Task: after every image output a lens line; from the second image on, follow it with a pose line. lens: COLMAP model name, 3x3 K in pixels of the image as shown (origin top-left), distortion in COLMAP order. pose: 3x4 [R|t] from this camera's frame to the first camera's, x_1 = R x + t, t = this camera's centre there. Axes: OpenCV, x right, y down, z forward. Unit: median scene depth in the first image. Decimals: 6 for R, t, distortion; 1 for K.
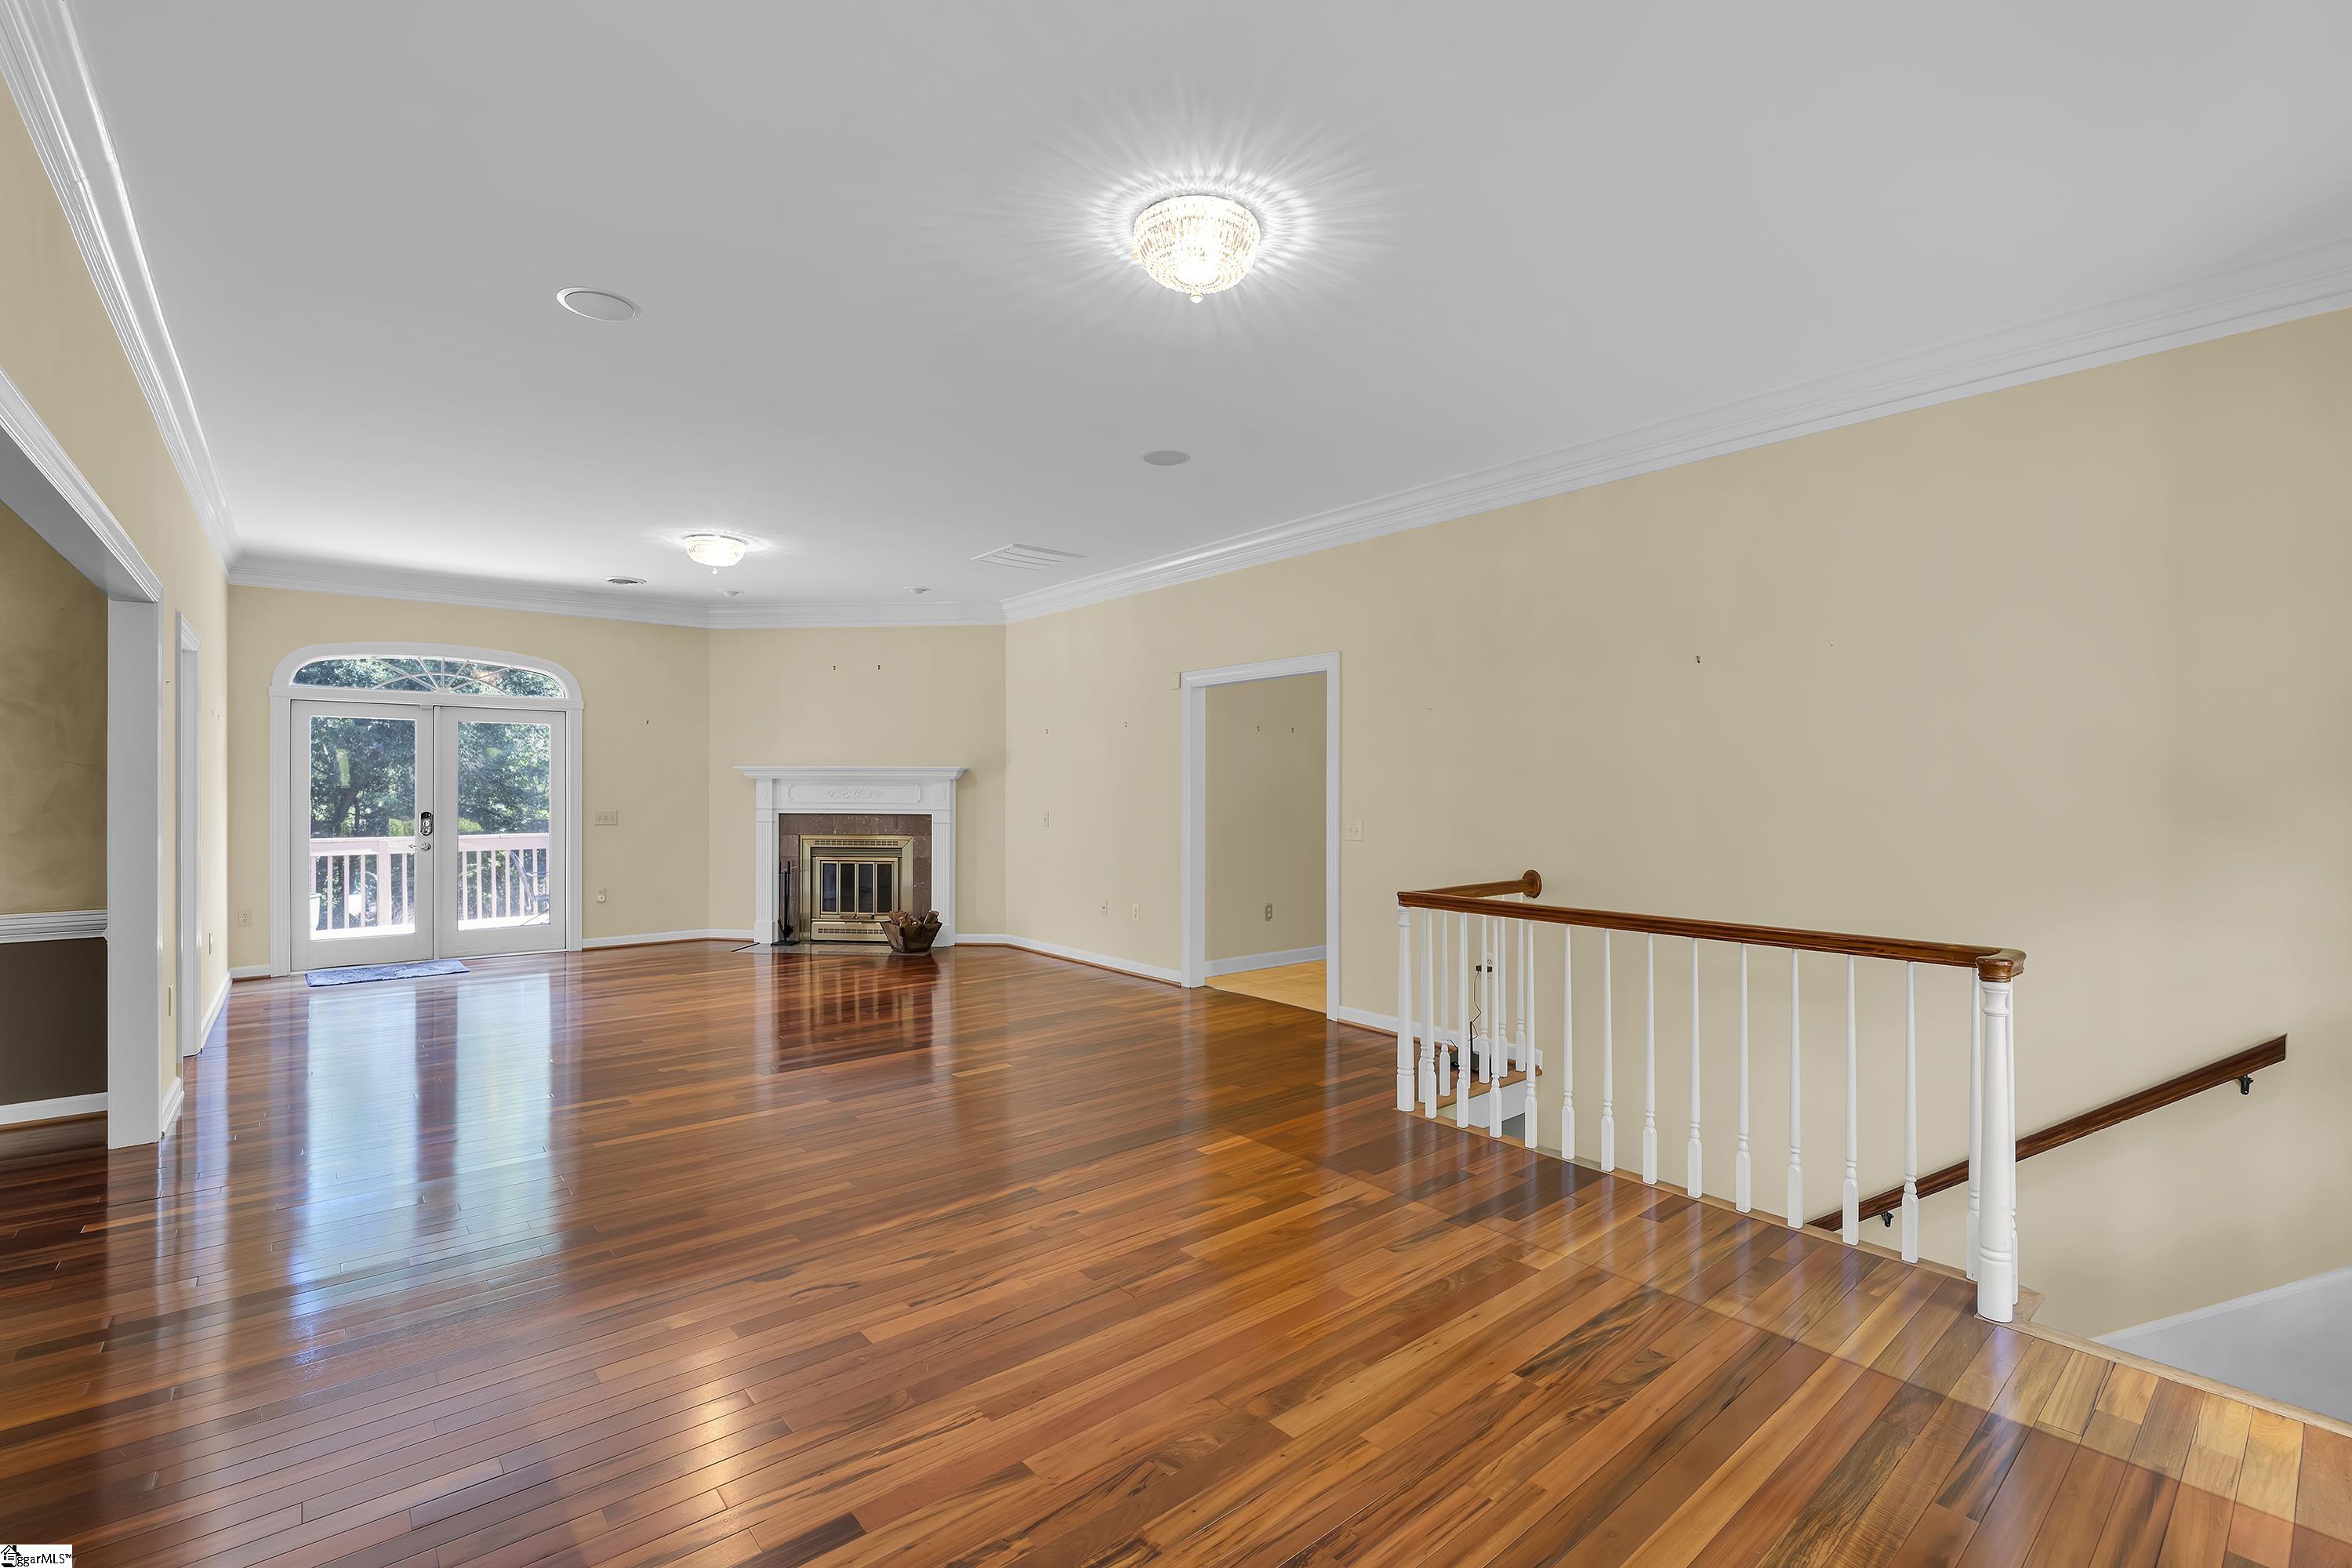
lens RADIAL K [[1033.0, 0, 1168.4], [0, 1033.0, 783.0], [0, 0, 1]] dist [-0.005505, 0.000795]
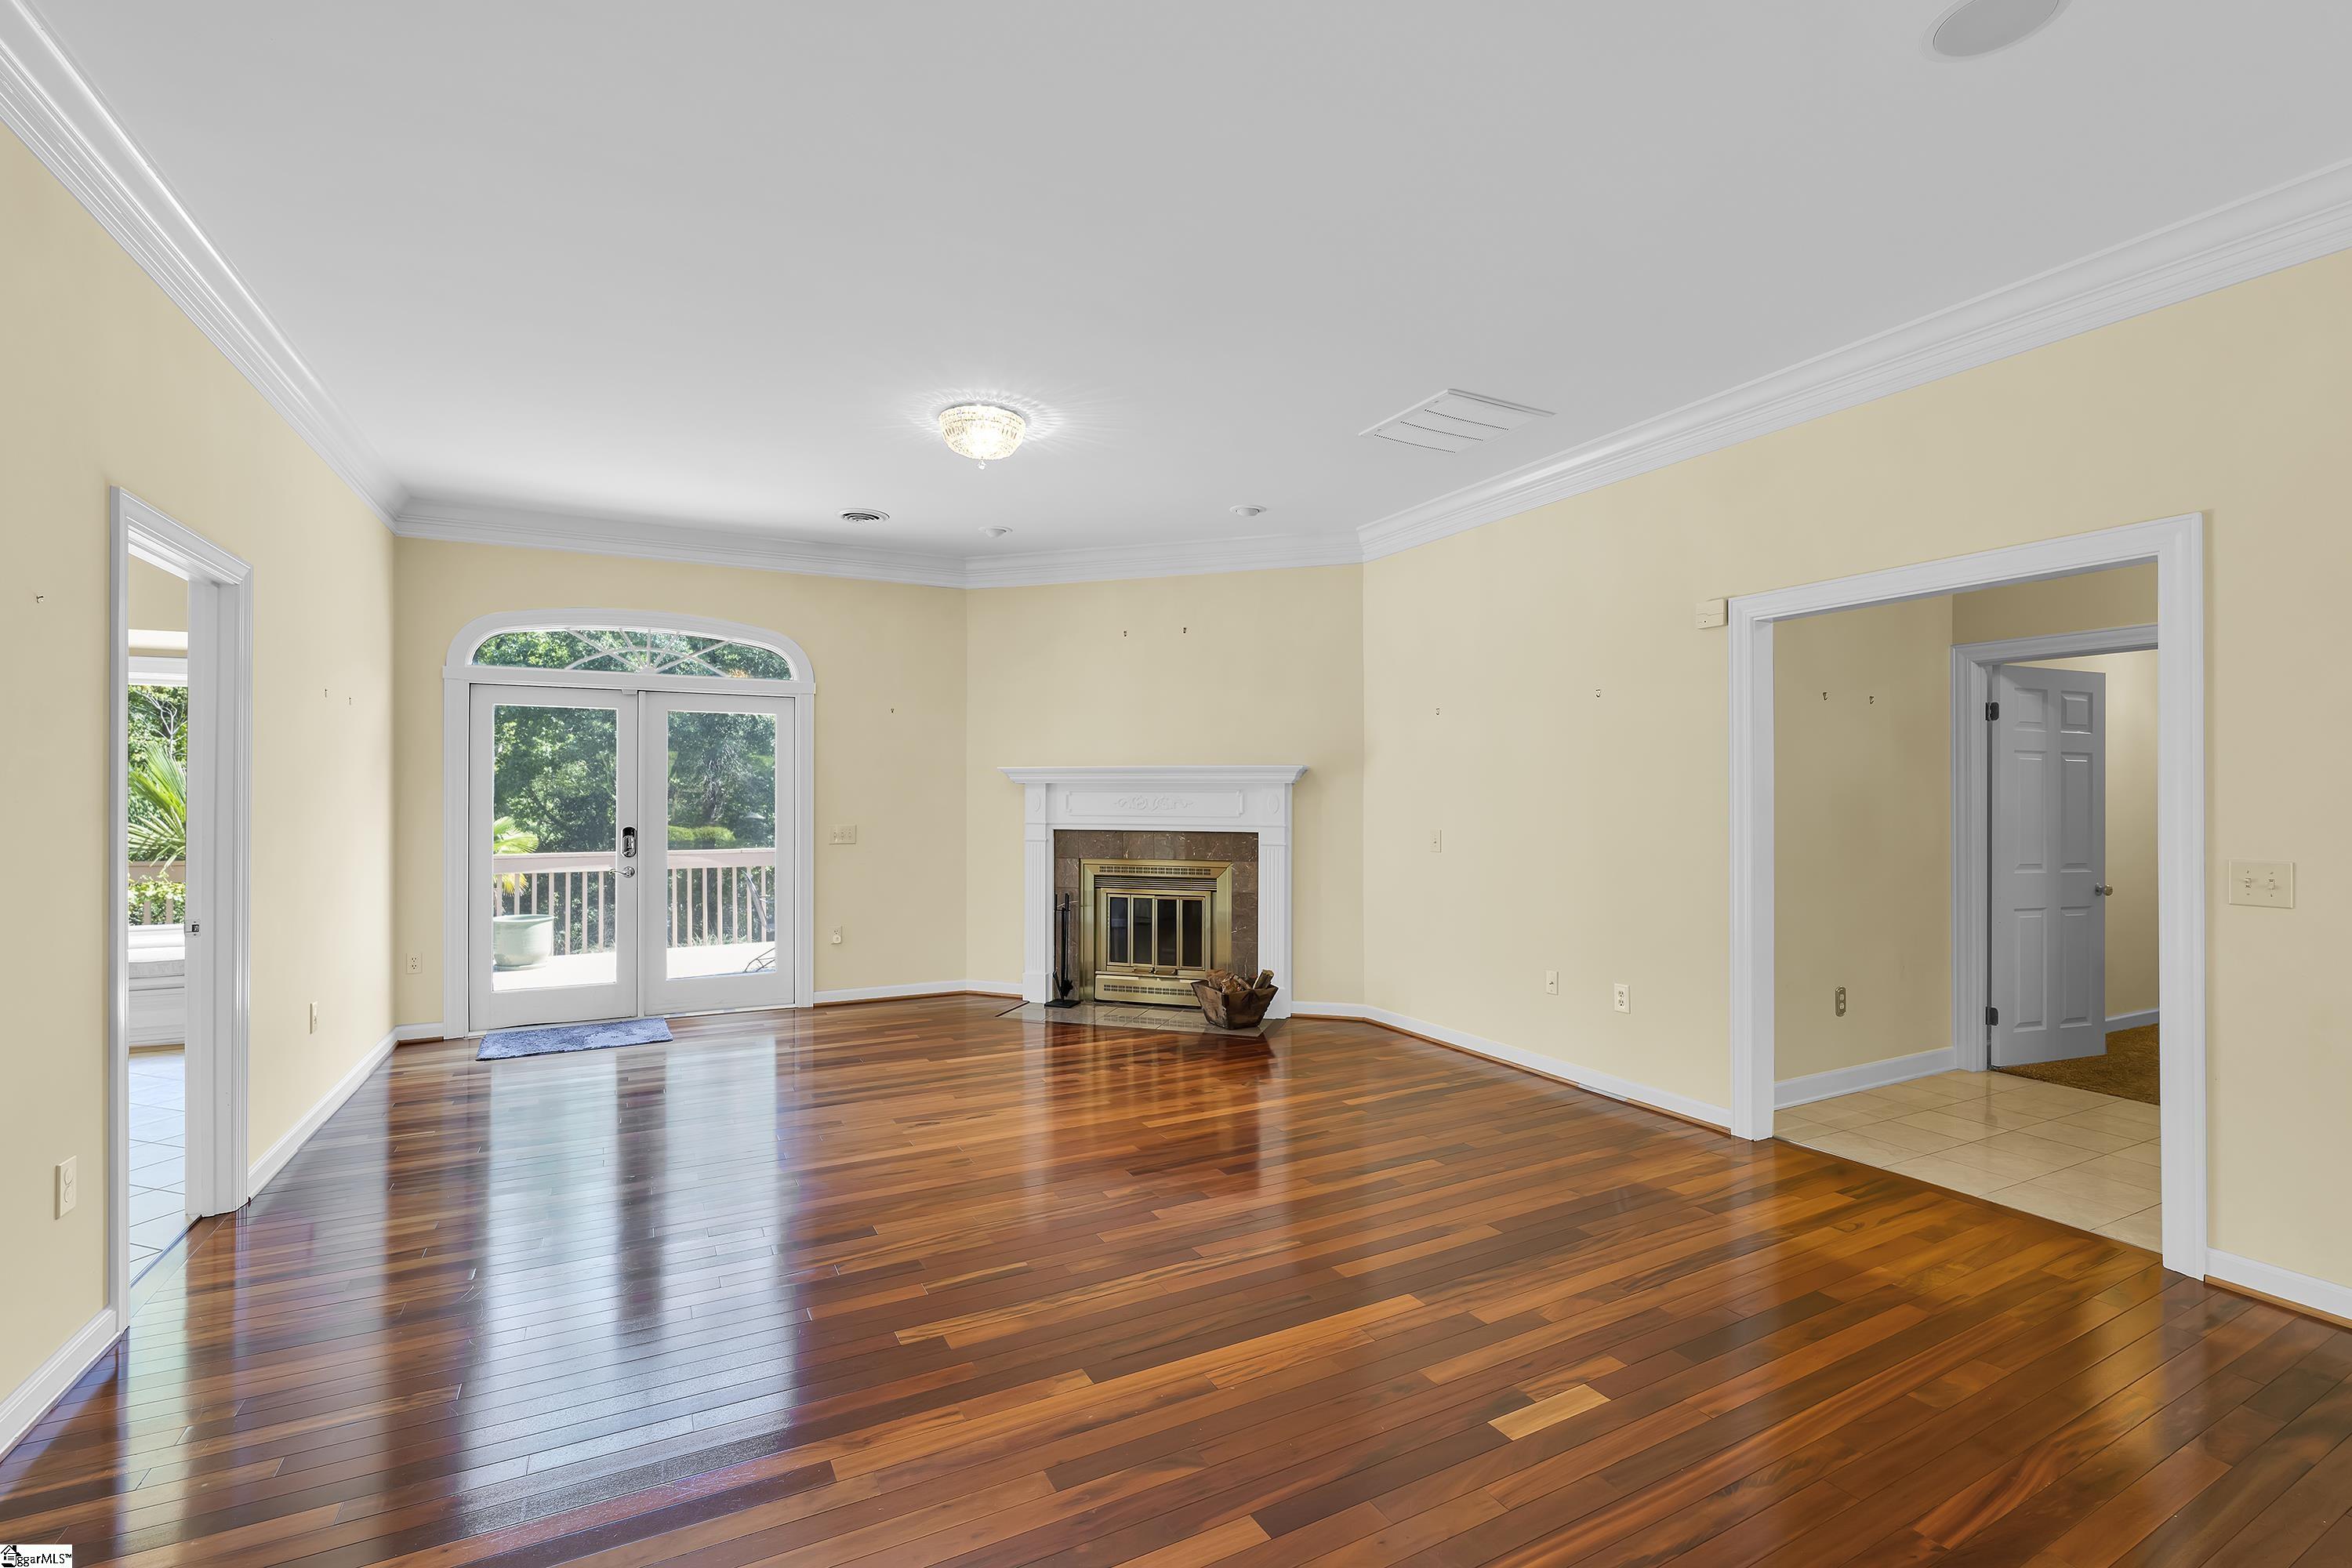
lens RADIAL K [[1033.0, 0, 1158.8], [0, 1033.0, 792.2], [0, 0, 1]] dist [-0.005505, 0.000795]
pose [[0.975779, -0.001531, -0.218752, -0.142217], [0.002233, 0.999993, 0.002965, 0.000285], [0.218746, -0.003381, 0.975776, 0.291691]]
